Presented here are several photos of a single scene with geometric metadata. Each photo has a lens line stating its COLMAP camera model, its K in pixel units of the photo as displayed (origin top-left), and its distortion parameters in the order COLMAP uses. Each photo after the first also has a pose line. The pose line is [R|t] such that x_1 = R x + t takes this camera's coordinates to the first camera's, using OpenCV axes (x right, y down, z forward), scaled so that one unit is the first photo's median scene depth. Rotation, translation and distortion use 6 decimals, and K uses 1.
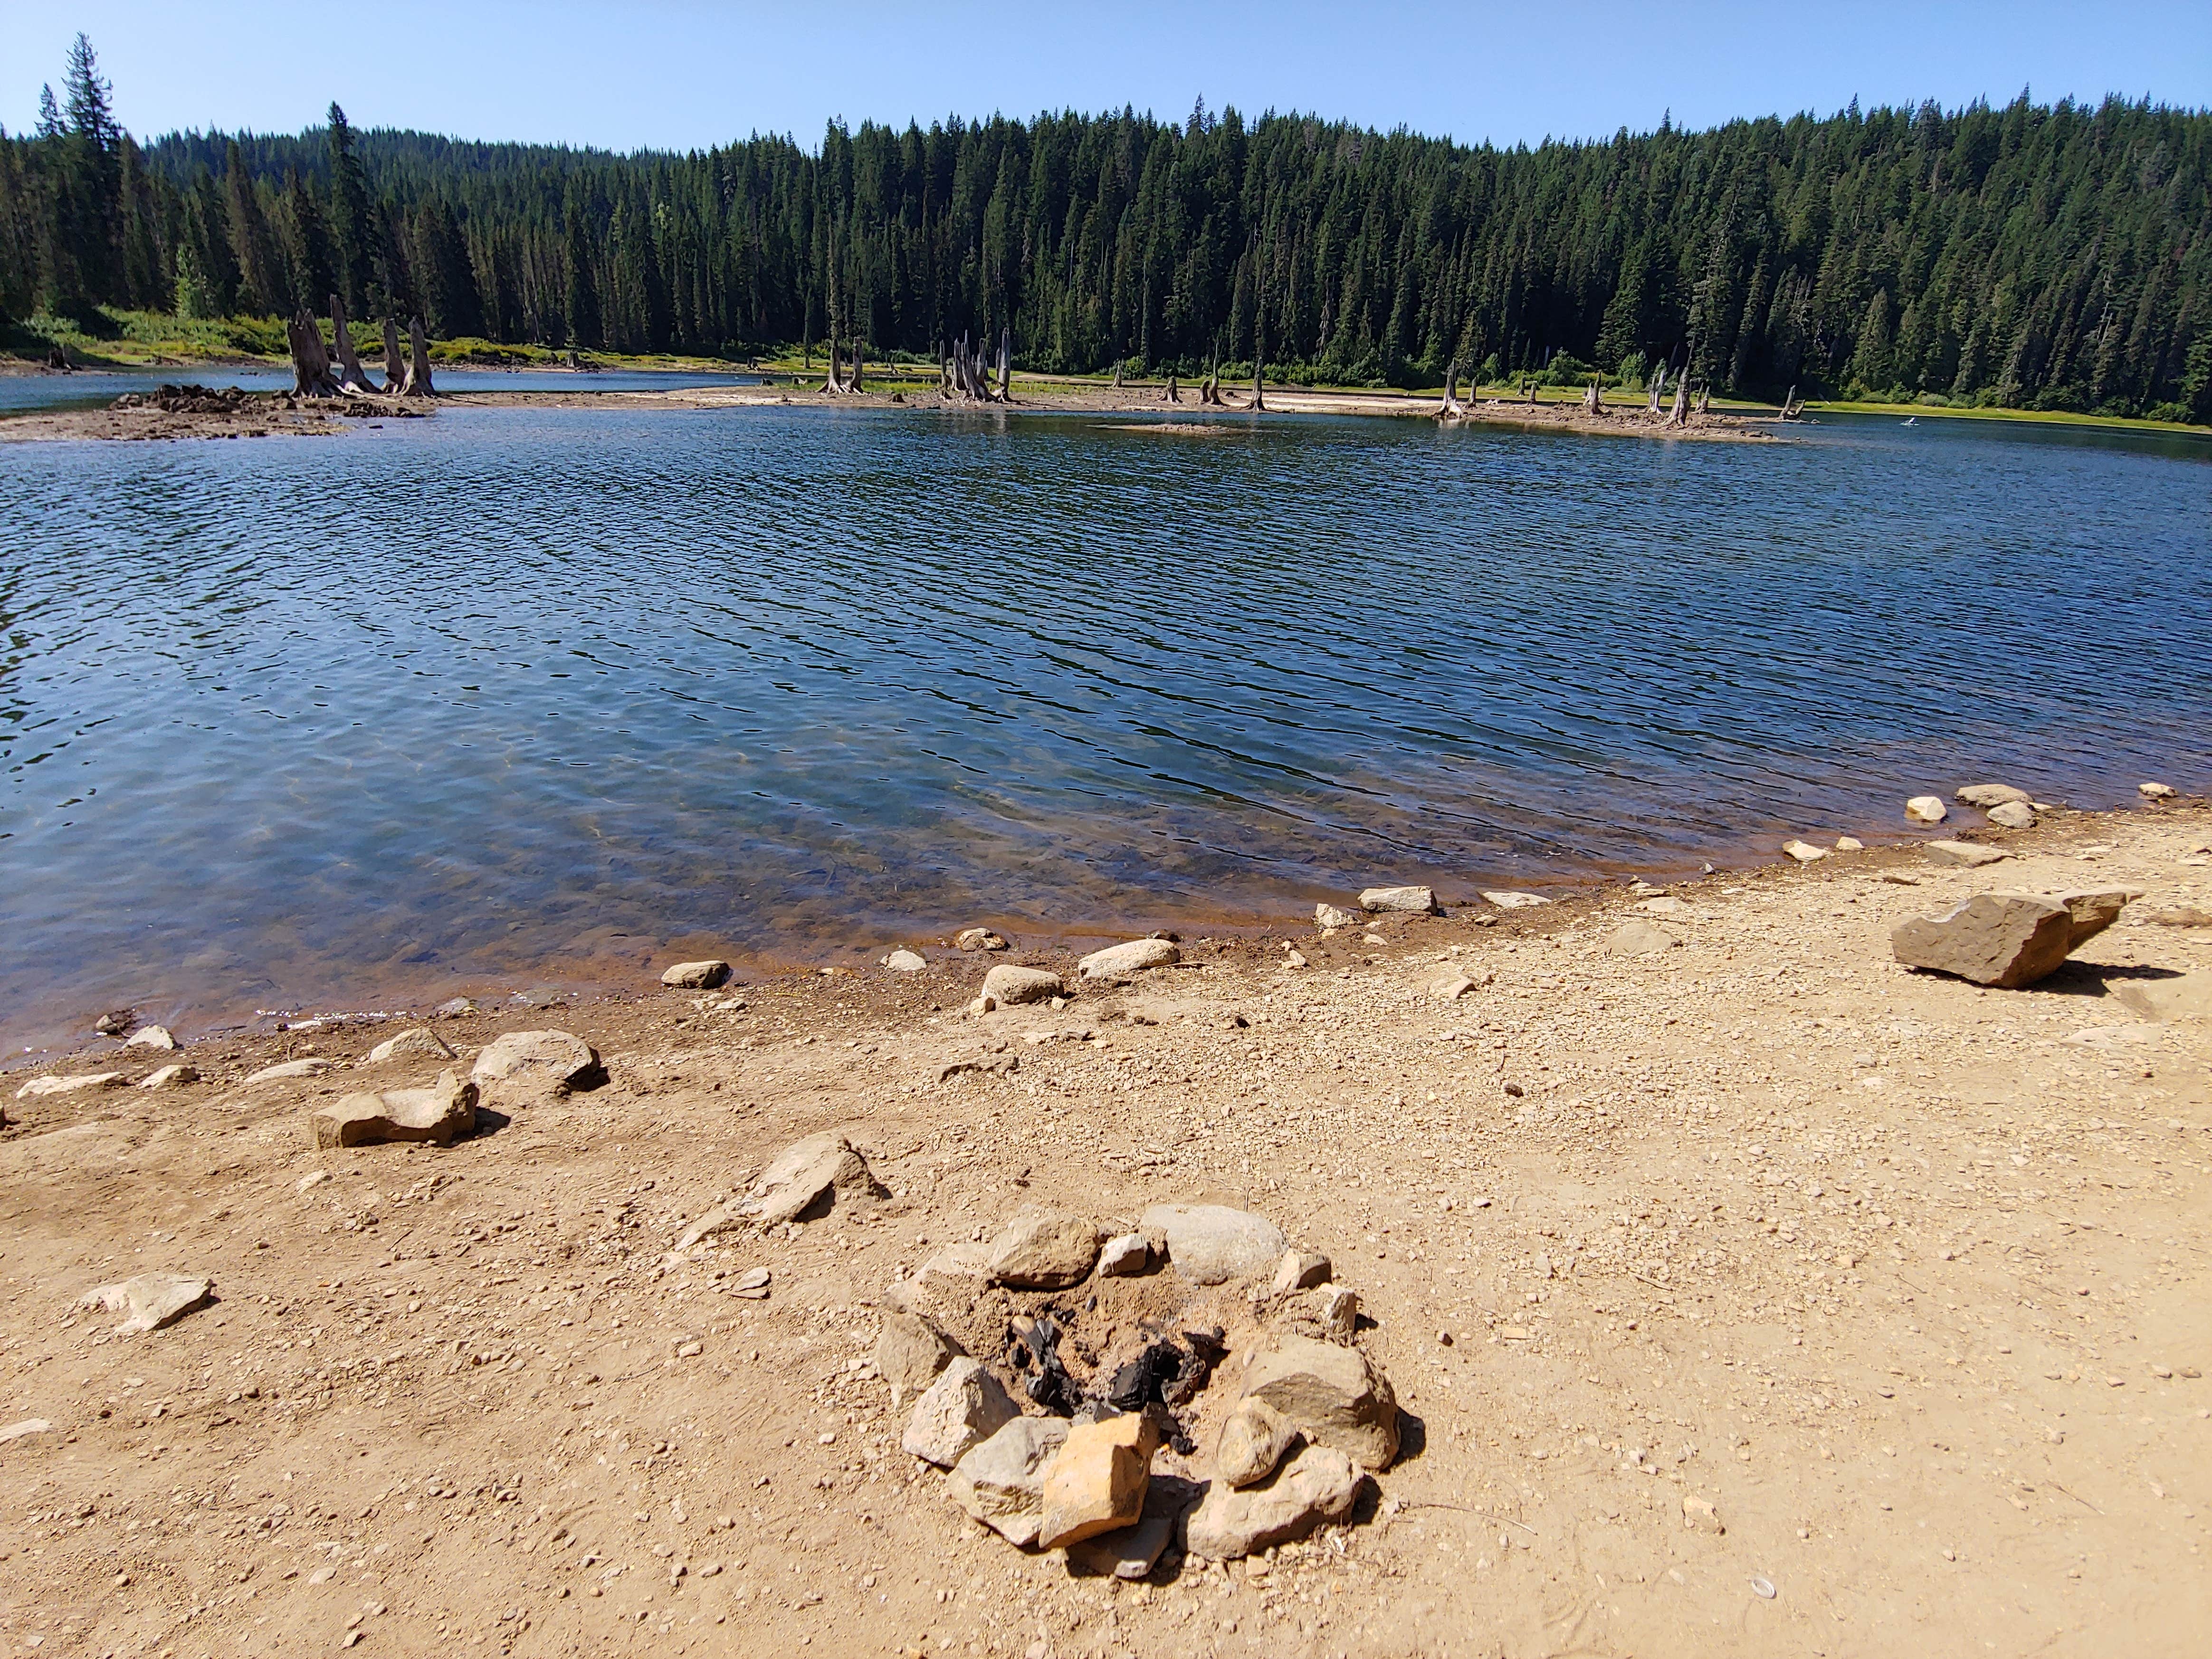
lens RADIAL K [[1599.8, 0, 1116.8], [0, 1599.8, 889.8], [0, 0, 1]] dist [-0.040988, -0.044057]
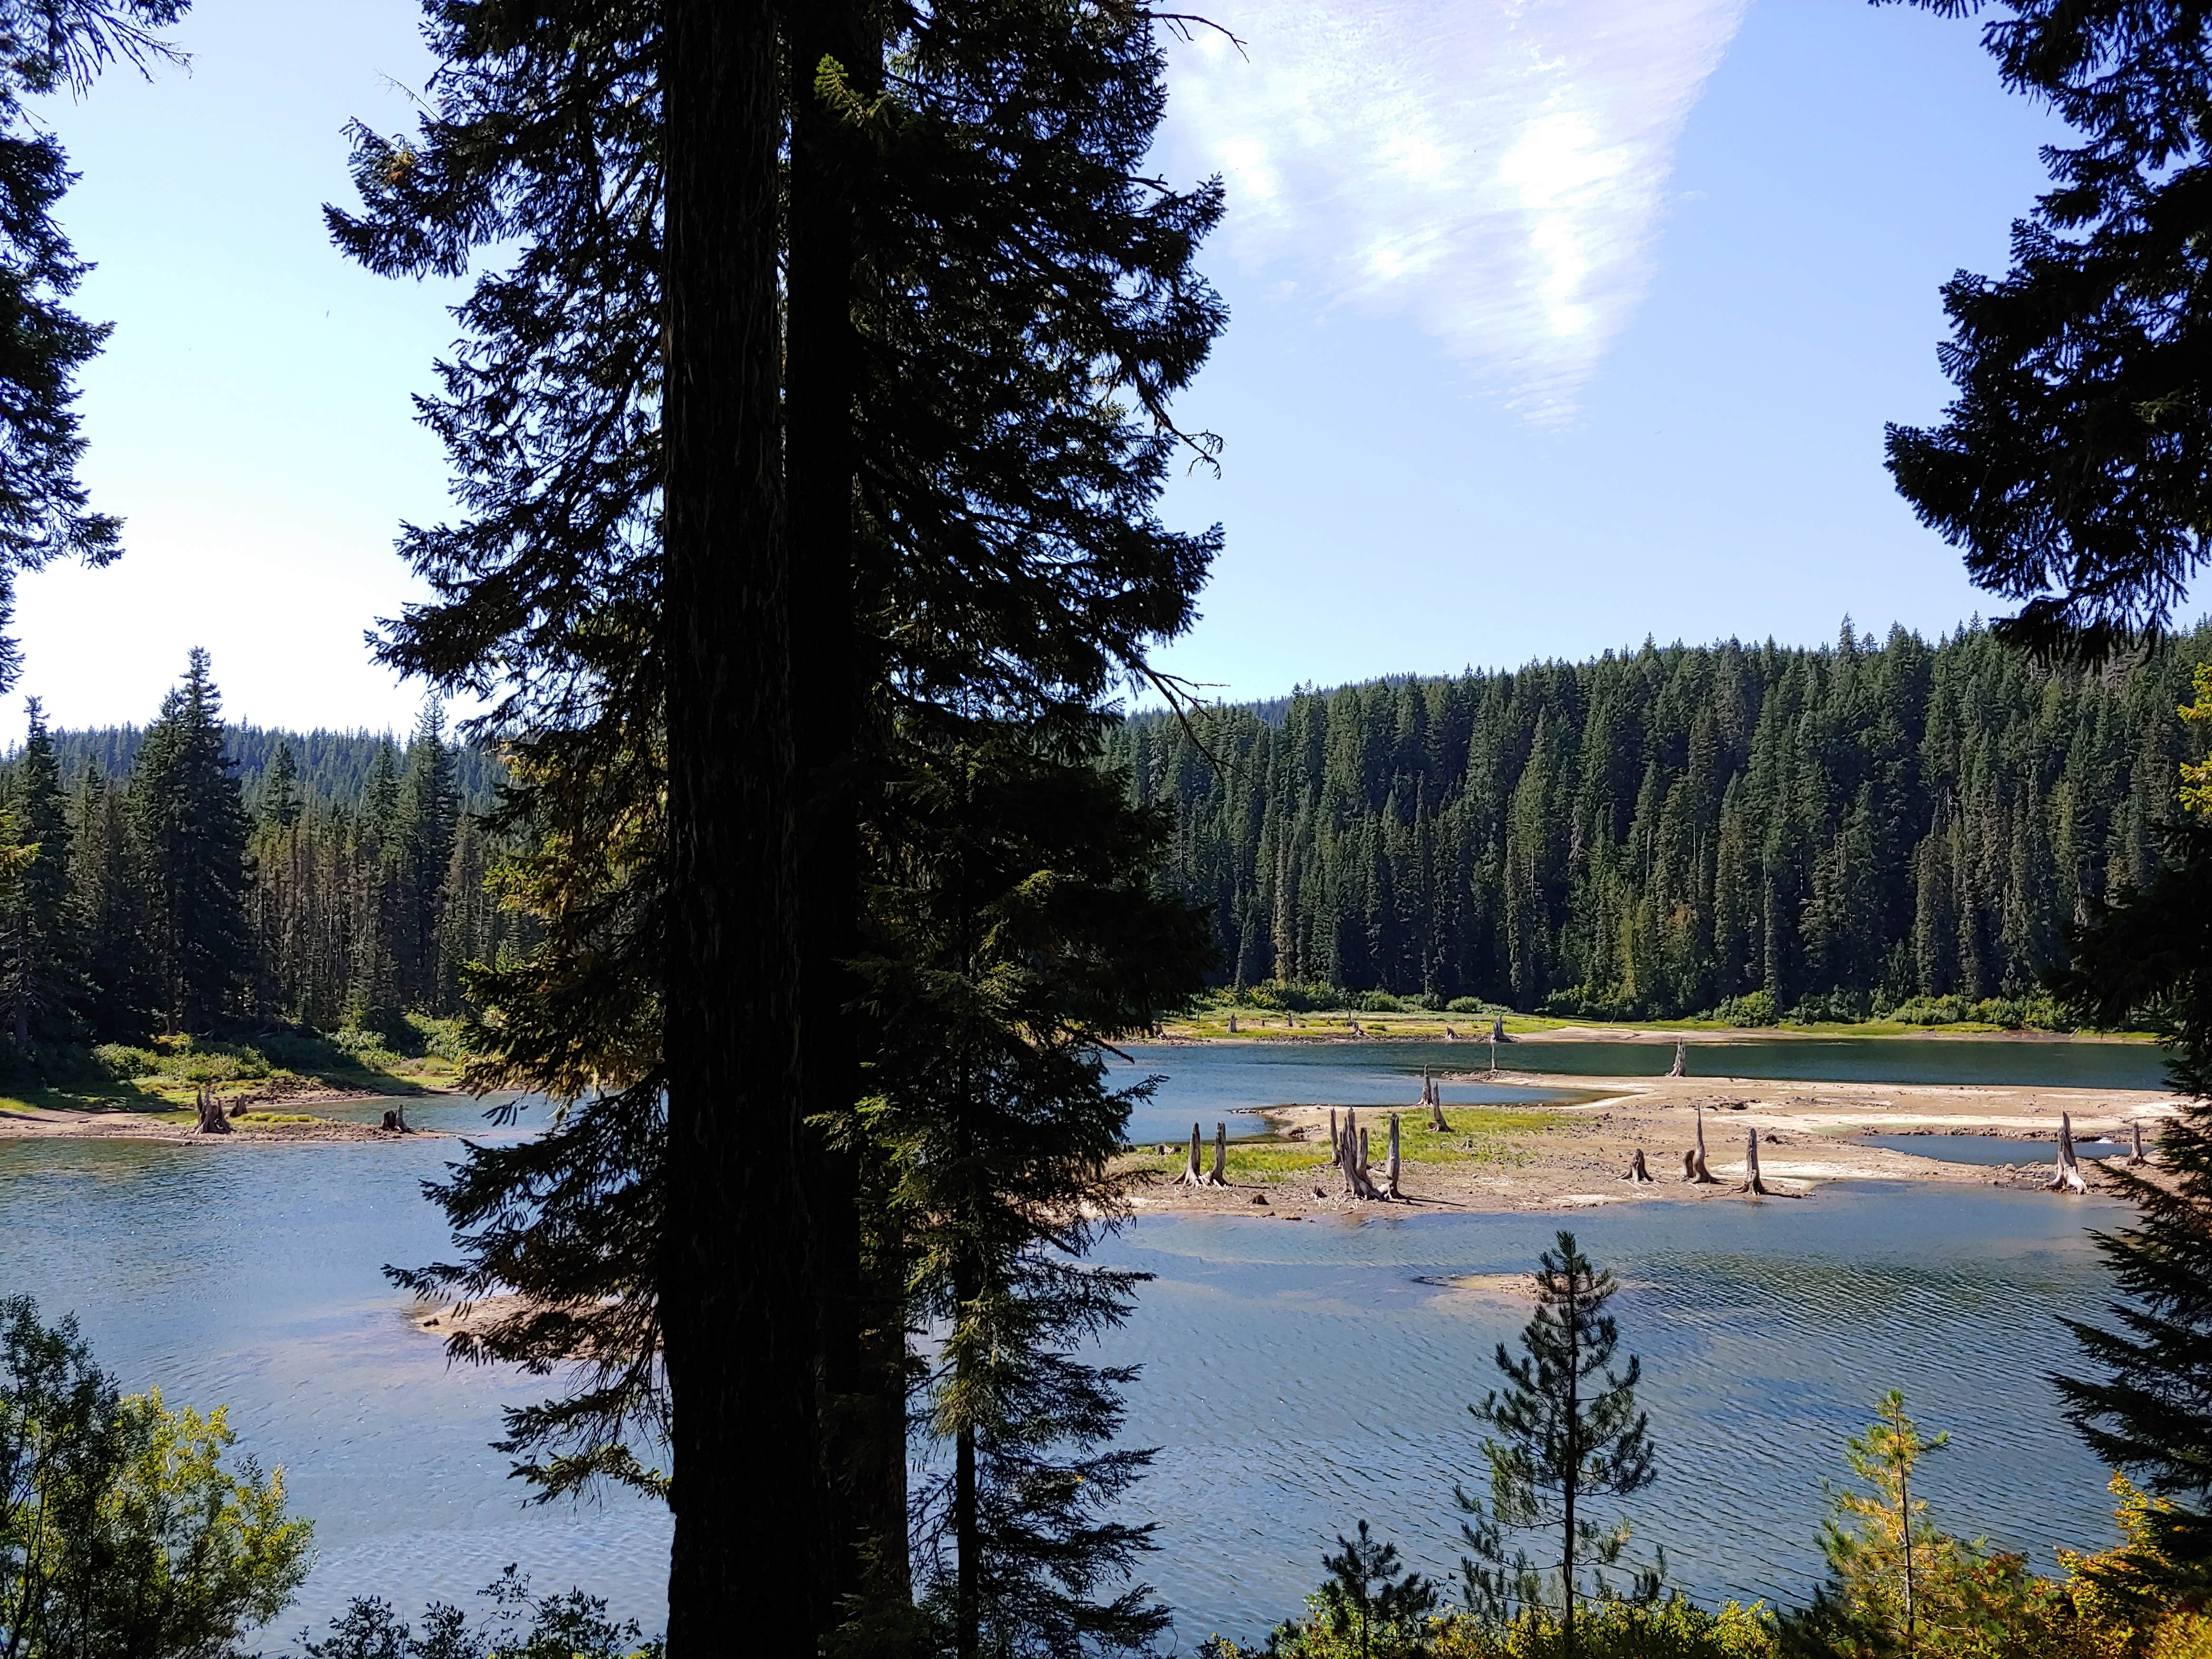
lens RADIAL K [[1583.1, 0, 1106.0], [0, 1583.1, 829.5], [0, 0, 1]] dist [0.006022, -0.036191]
pose [[0.980608, -0.016547, -0.195278, -0.122532], [-0.090863, 0.844475, -0.527831, -0.028638], [0.173641, 0.535339, 0.826596, 0.396536]]
